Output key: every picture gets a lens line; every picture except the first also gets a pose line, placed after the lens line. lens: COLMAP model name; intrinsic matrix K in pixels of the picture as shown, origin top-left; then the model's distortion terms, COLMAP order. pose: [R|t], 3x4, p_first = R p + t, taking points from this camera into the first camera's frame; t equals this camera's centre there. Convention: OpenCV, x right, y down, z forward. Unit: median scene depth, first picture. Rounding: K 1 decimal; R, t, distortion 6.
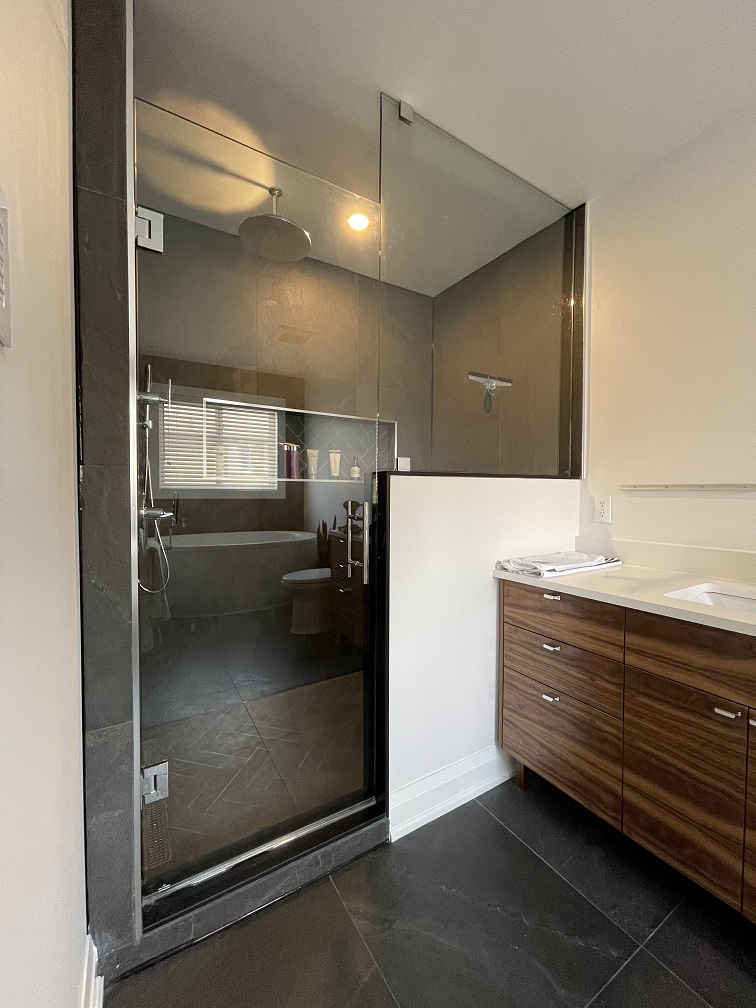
lens RADIAL K [[410.2, 0, 374.7], [0, 410.2, 507.4], [0, 0, 1]] dist [-0.004119, 0.001413]
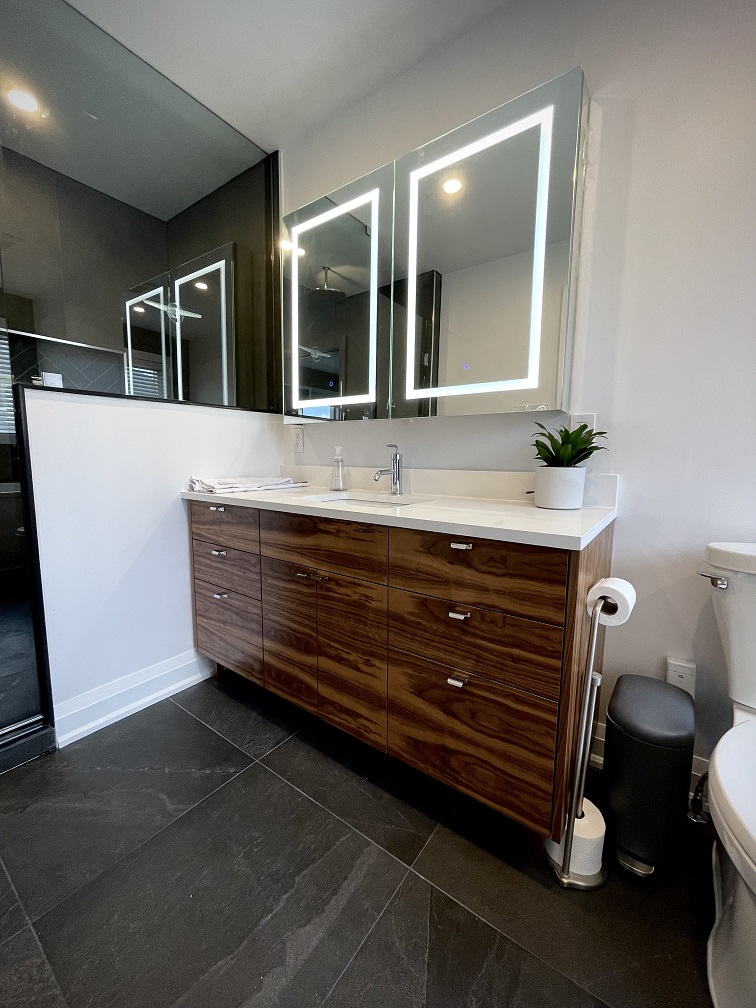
lens RADIAL K [[410.2, 0, 371.6], [0, 410.2, 507.2], [0, 0, 1]] dist [-0.004119, 0.001413]
pose [[0.923316, -0.039774, 0.381975, 0.393307], [0.002912, 0.995319, 0.096601, 0.105161], [-0.384029, -0.088081, 0.919110, -0.206659]]
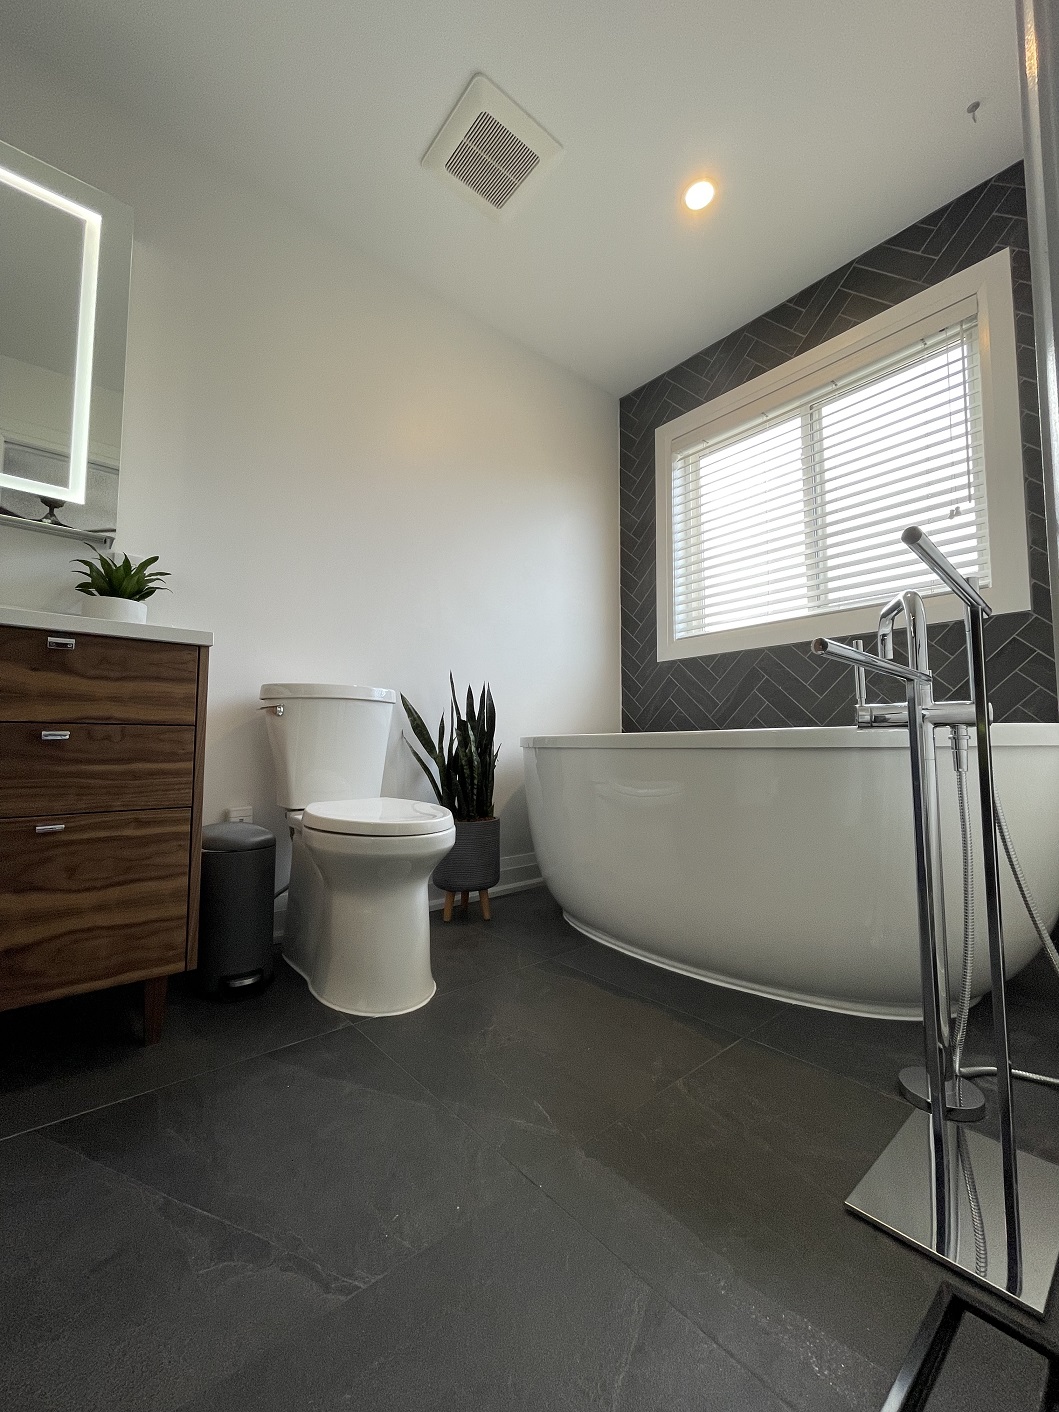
lens RADIAL K [[574.6, 0, 528.2], [0, 574.6, 704.6], [0, 0, 1]] dist [-0.004119, 0.001413]
pose [[-0.156730, 0.072103, 0.985006, -0.043243], [0.023375, 0.997323, -0.069286, 0.386452], [-0.987365, 0.012165, -0.157996, -0.124381]]
